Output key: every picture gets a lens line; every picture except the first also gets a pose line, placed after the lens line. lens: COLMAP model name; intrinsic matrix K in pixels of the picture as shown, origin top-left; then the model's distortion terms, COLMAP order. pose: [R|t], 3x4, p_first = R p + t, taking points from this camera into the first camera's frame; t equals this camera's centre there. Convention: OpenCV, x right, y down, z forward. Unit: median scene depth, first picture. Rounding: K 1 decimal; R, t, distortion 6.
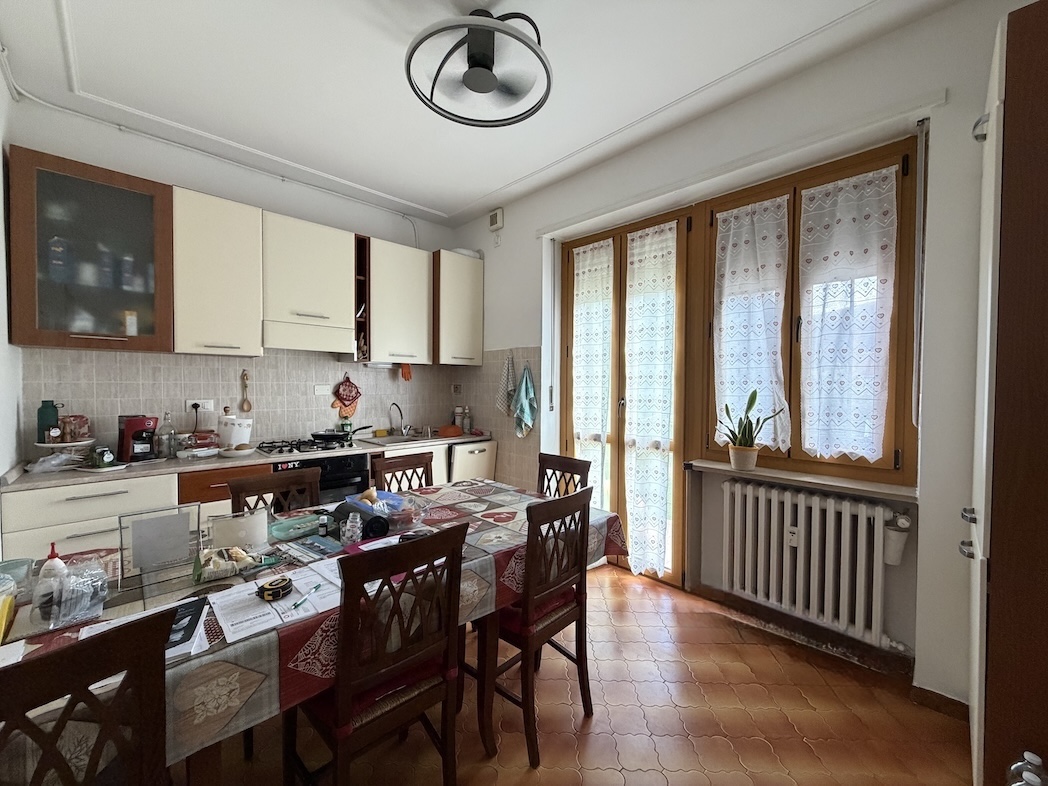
lens RADIAL K [[415.9, 0, 521.8], [0, 415.9, 393.8], [0, 0, 1]] dist [-0.000030, 0.000179]
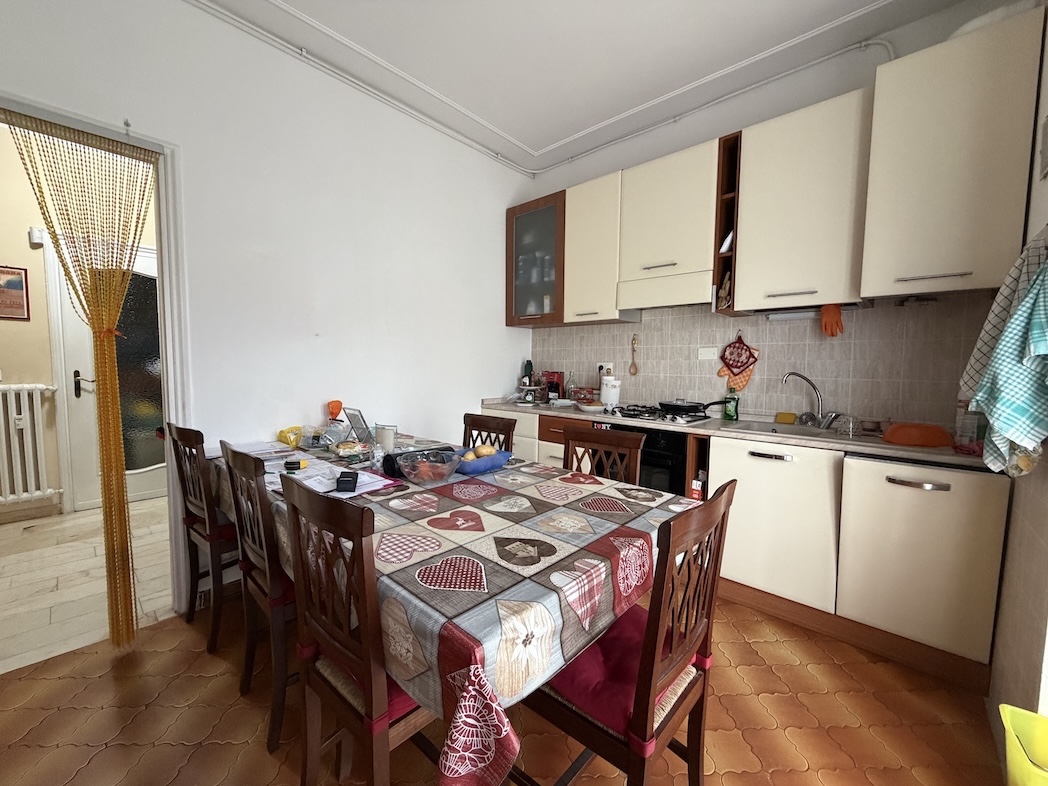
lens RADIAL K [[419.2, 0, 520.7], [0, 419.2, 391.5], [0, 0, 1]] dist [0.000575, 0.000064]
pose [[0.060635, 0.058561, -0.996441, 0.407539], [-0.034272, 0.997811, 0.056556, 0.038949], [0.997571, 0.030721, 0.062510, 0.728950]]
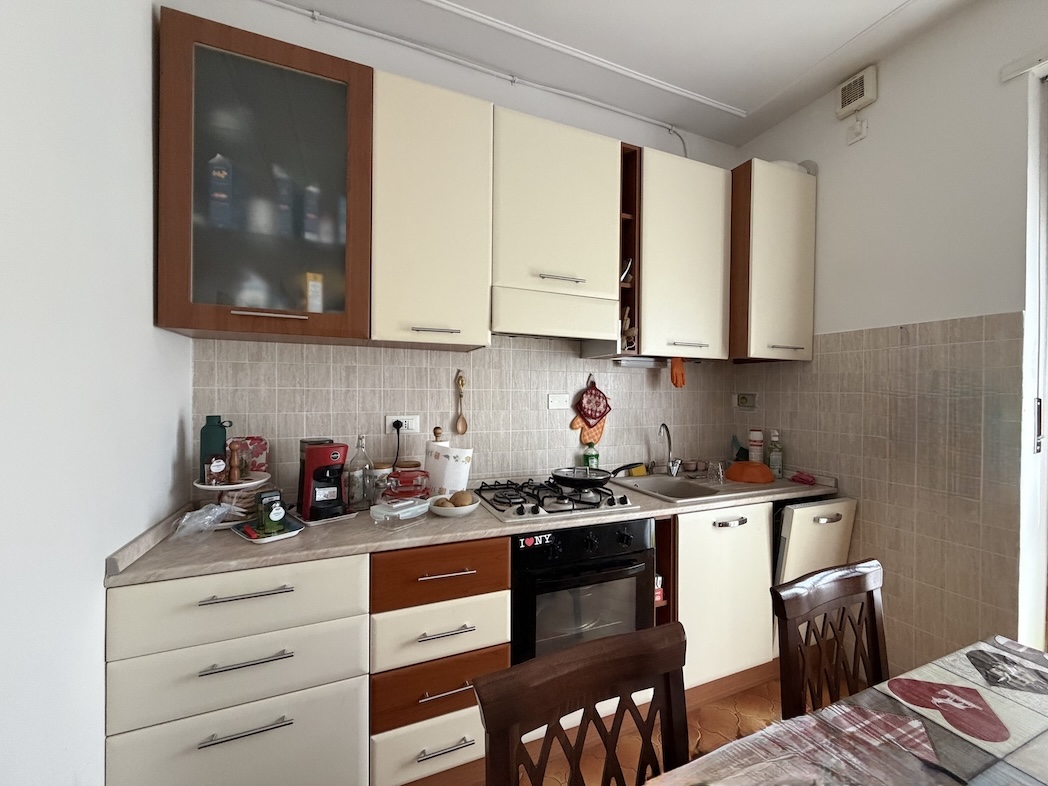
lens RADIAL K [[415.9, 0, 521.8], [0, 415.9, 393.8], [0, 0, 1]] dist [-0.000030, 0.000179]
pose [[0.932128, 0.005433, -0.362087, -0.373200], [-0.012448, 0.999777, -0.017045, -0.011525], [0.361914, 0.020395, 0.931988, 0.469891]]
